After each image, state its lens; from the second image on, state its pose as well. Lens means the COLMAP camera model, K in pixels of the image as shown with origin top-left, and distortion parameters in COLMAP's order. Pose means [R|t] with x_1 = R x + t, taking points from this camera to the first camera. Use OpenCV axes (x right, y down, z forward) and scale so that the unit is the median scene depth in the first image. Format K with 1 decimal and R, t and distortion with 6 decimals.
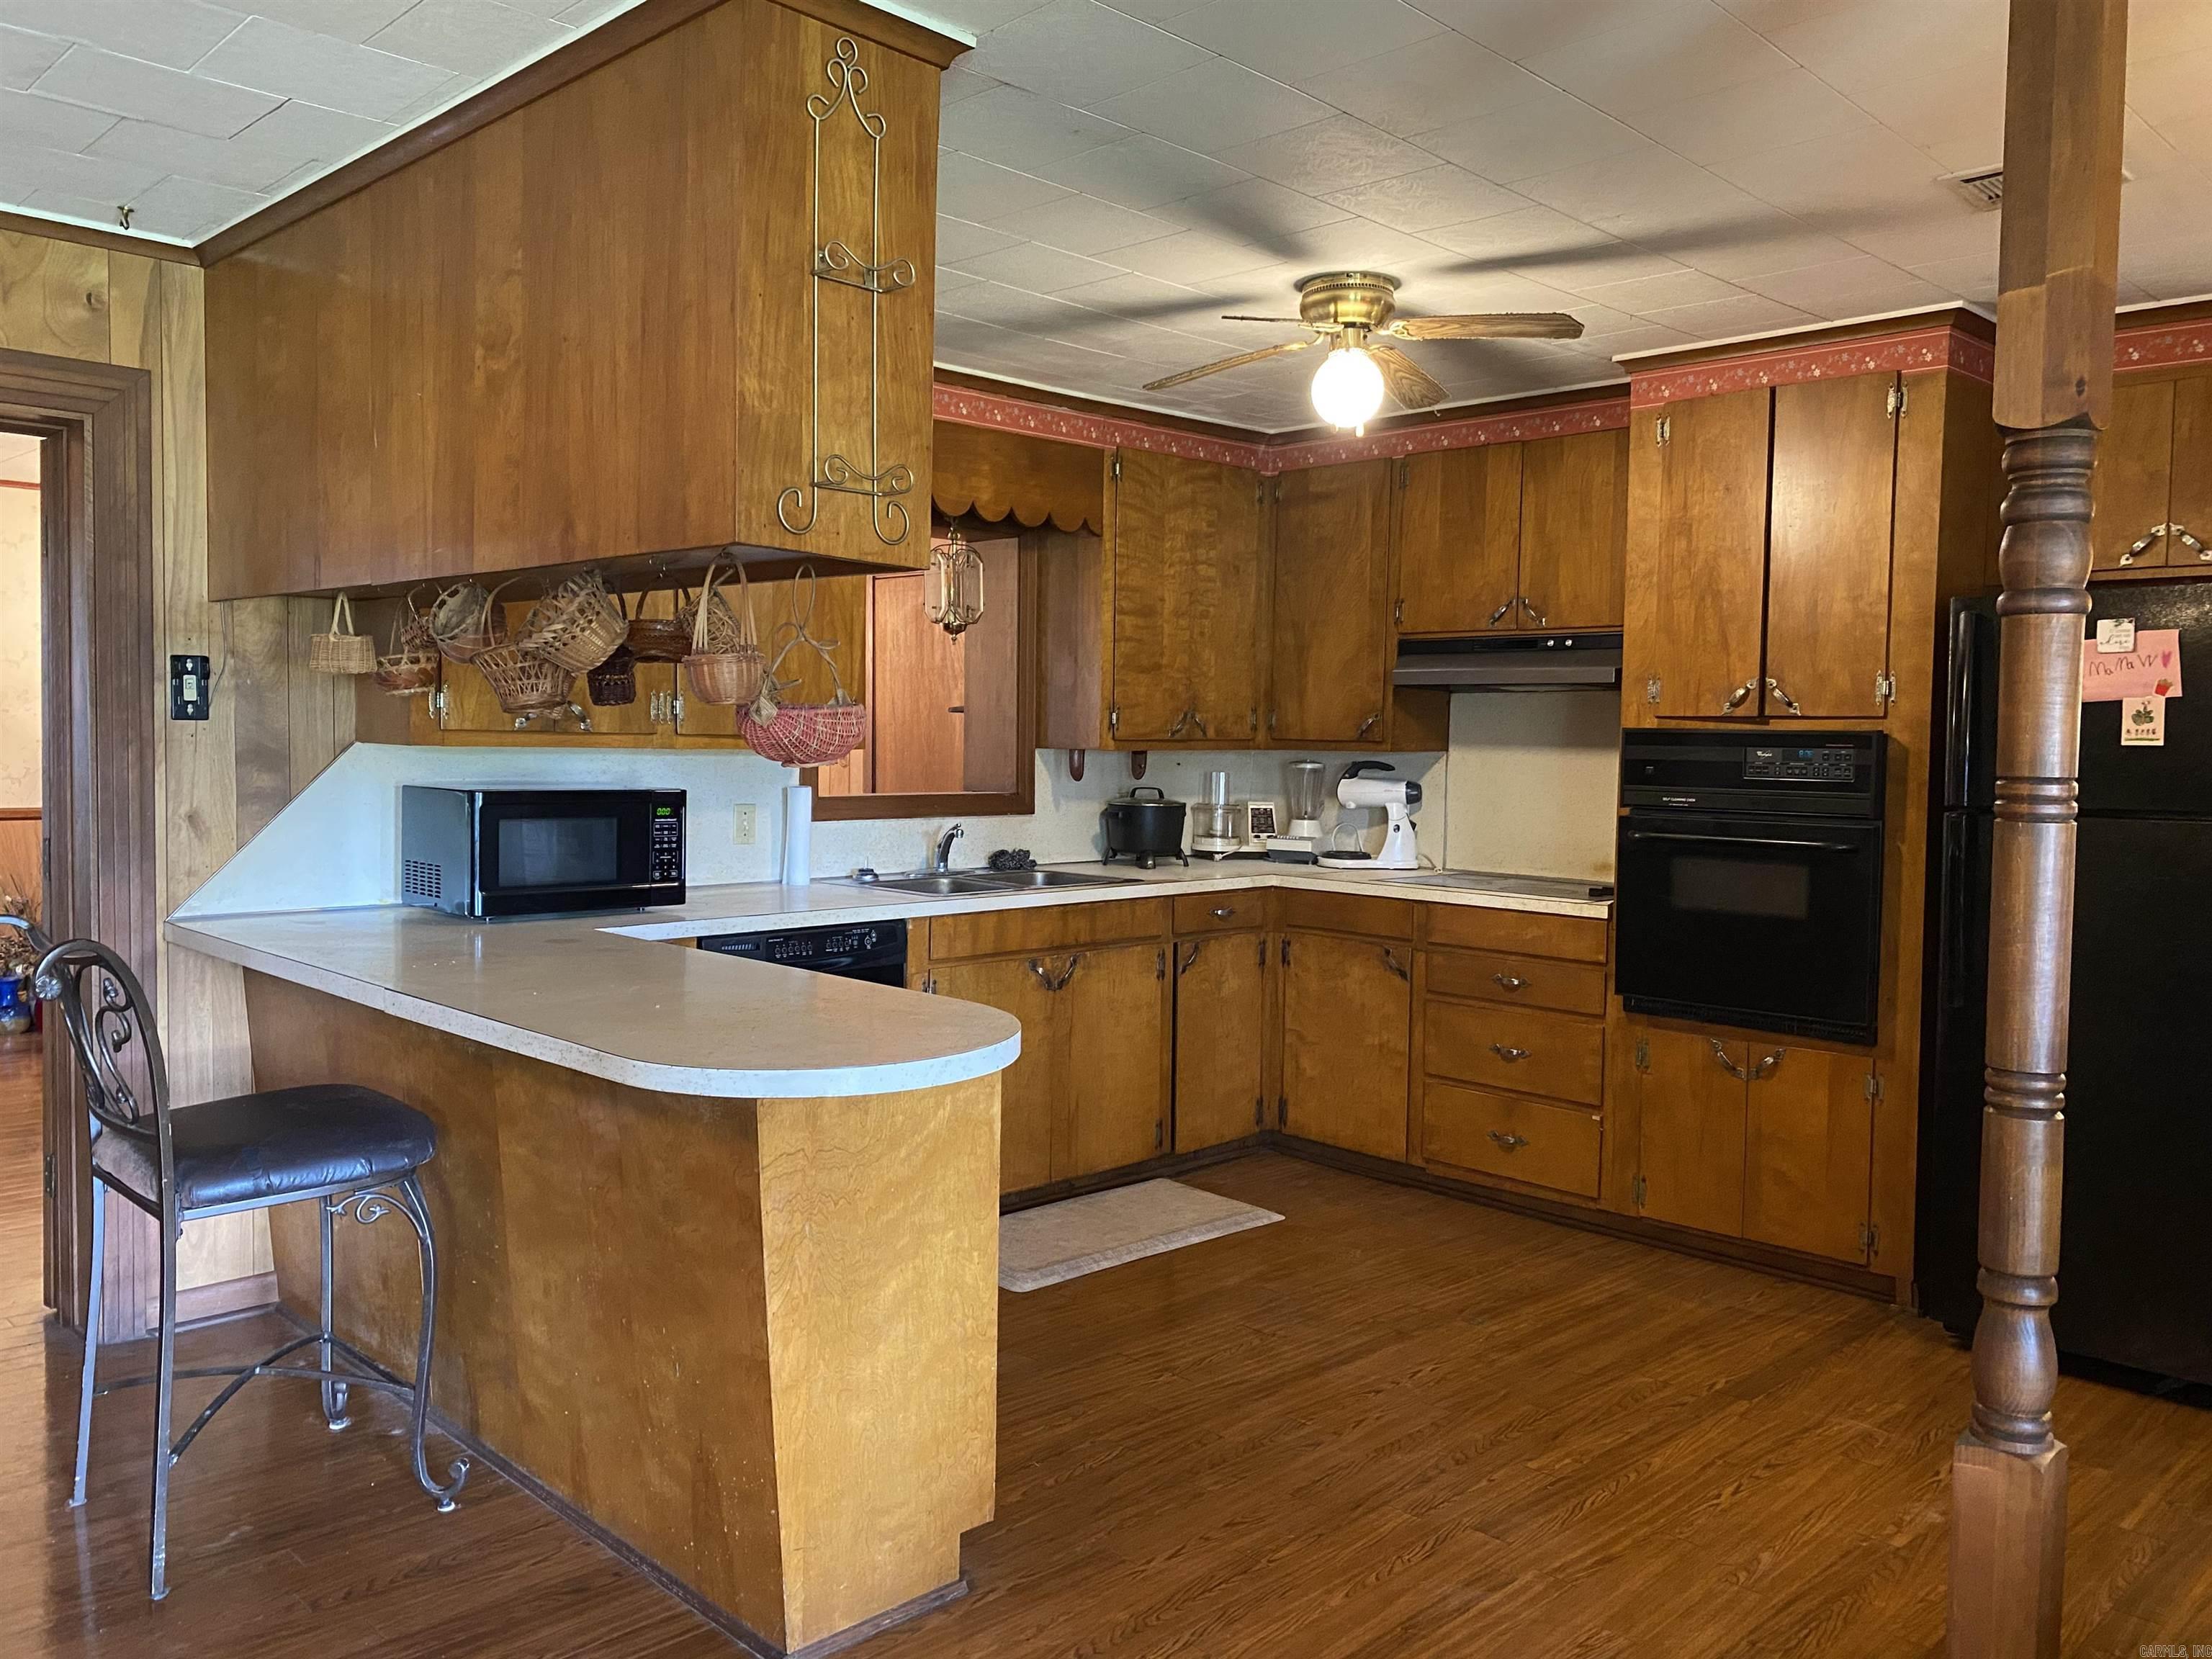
lens RADIAL K [[1719.6, 0, 1098.1], [0, 1719.6, 809.7], [0, 0, 1]] dist [0.064328, -0.060401]
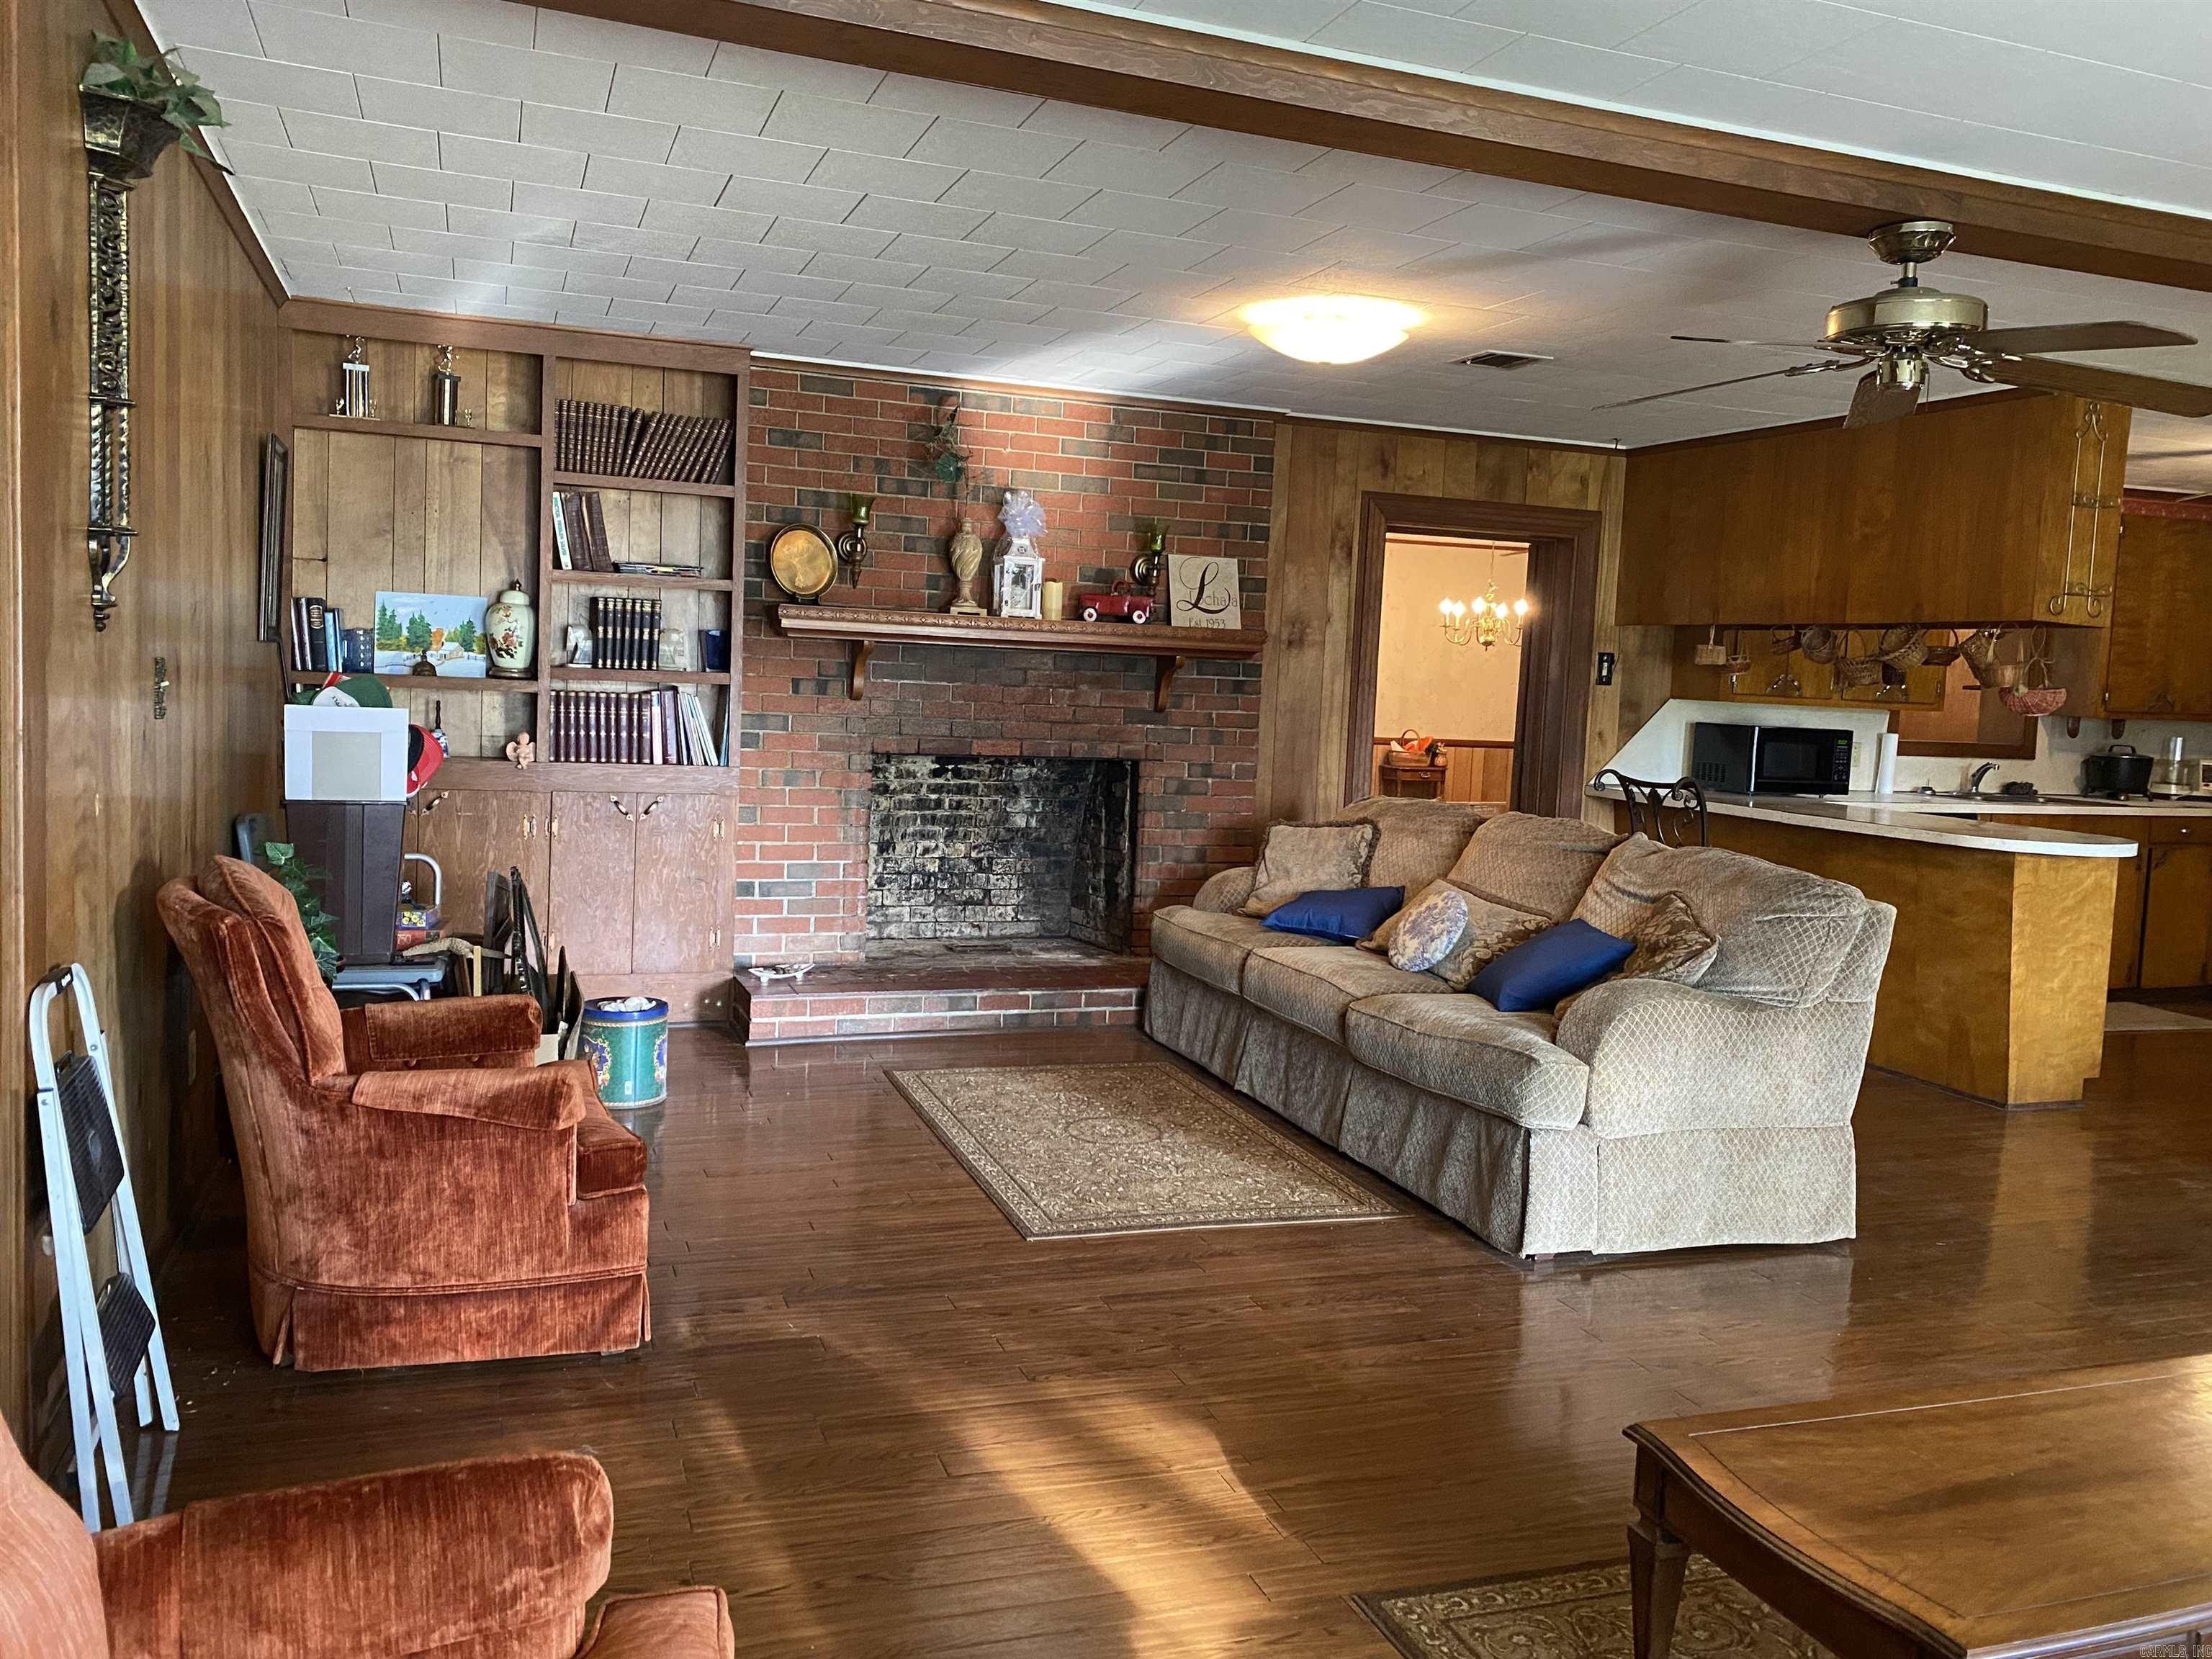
lens RADIAL K [[1719.6, 0, 1083.6], [0, 1719.6, 796.1], [0, 0, 1]] dist [0.064328, -0.060401]
pose [[0.909344, 0.054587, -0.412448, -0.192339], [-0.049525, 0.998509, 0.022961, 0.047952], [0.413087, -0.000453, 0.910692, -0.847826]]
